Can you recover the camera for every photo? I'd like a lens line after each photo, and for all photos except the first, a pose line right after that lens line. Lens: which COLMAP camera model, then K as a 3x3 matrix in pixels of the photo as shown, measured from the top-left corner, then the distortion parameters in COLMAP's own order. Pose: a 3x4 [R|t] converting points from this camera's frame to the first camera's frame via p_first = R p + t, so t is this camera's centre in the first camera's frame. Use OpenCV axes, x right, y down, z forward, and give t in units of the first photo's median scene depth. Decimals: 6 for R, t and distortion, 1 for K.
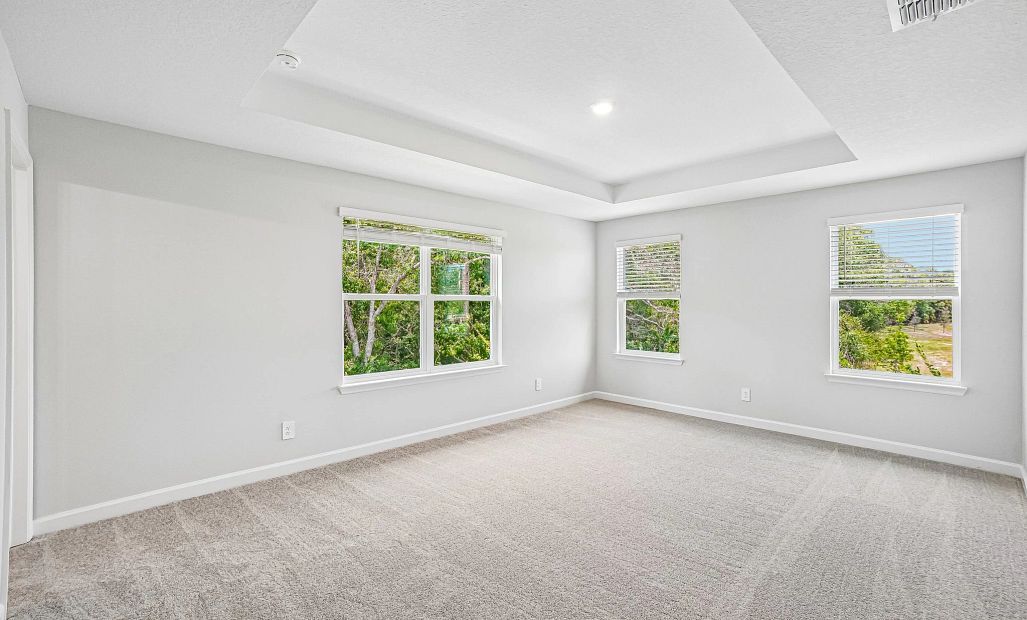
lens RADIAL K [[470.8, 0, 513.5], [0, 470.8, 310.0], [0, 0, 1]] dist [0.000208, 0.000394]
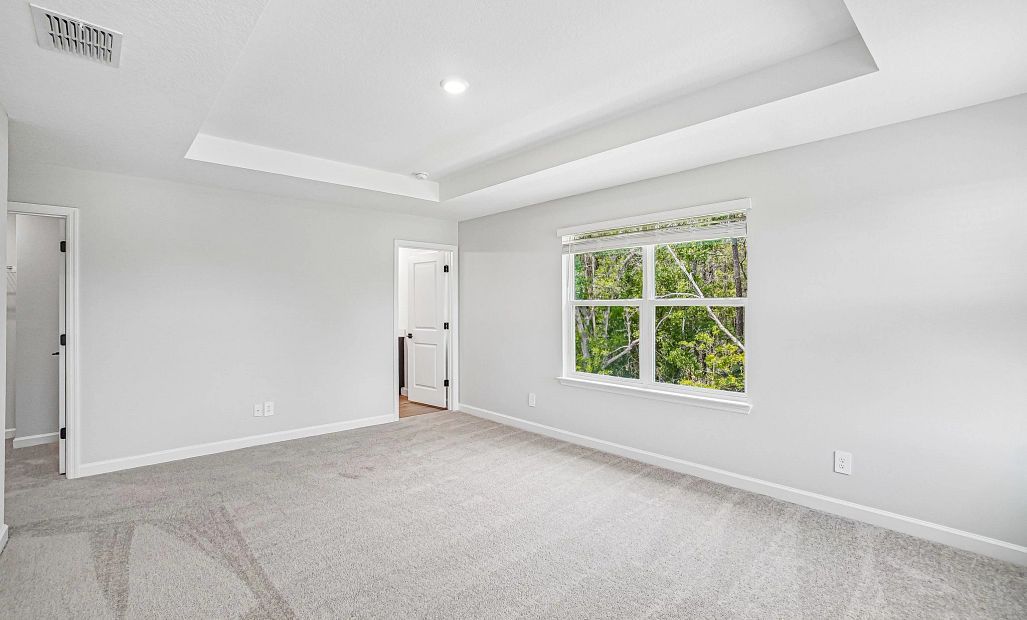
lens RADIAL K [[470.8, 0, 513.5], [0, 470.8, 310.0], [0, 0, 1]] dist [0.000208, 0.000394]
pose [[-0.034068, -0.005705, -0.999403, 0.818998], [-0.026220, 0.999645, -0.004812, -0.000983], [0.999076, 0.026040, -0.034205, 0.887503]]
